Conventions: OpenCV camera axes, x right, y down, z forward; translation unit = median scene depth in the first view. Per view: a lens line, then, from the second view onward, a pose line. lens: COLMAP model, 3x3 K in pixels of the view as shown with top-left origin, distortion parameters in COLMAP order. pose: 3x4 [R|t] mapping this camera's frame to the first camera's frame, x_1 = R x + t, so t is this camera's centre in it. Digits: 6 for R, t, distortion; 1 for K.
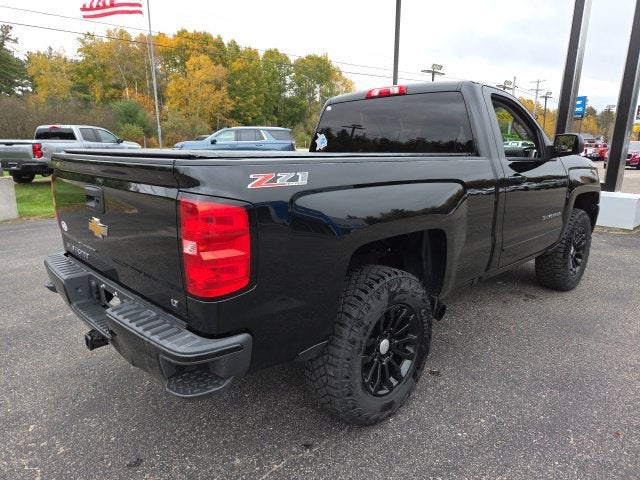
lens RADIAL K [[427.1, 0, 320.0], [0, 427.1, 240.0], [0, 0, 1]] dist [0.084328, -0.067912]
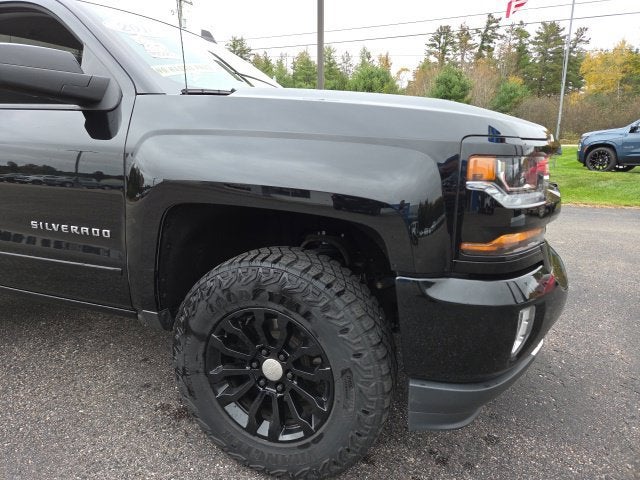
lens RADIAL K [[420.3, 0, 316.8], [0, 420.3, 232.5], [0, 0, 1]] dist [0.117804, -0.098525]
pose [[0.419097, 0.191760, -0.887460, 0.131903], [-0.201462, 0.972717, 0.115043, -0.019911], [0.885308, 0.130575, 0.446295, 0.127906]]
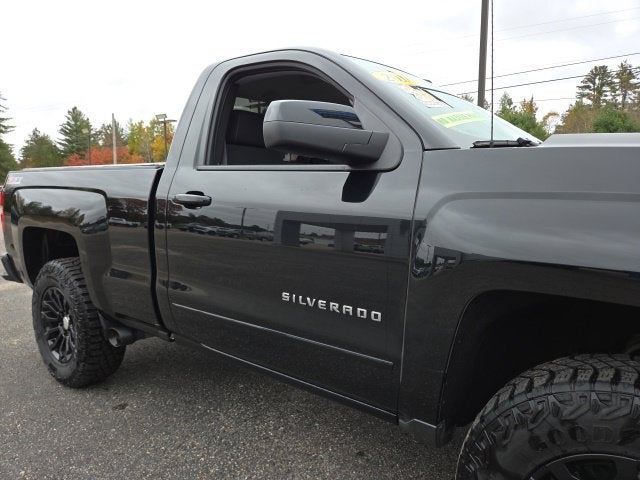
lens RADIAL K [[429.6, 0, 323.0], [0, 429.6, 238.8], [0, 0, 1]] dist [0.068009, -0.060198]
pose [[0.155109, 0.107102, -0.982074, 0.114484], [-0.213586, 0.974229, 0.072513, -0.018058], [0.964532, 0.198510, 0.173987, 0.113653]]
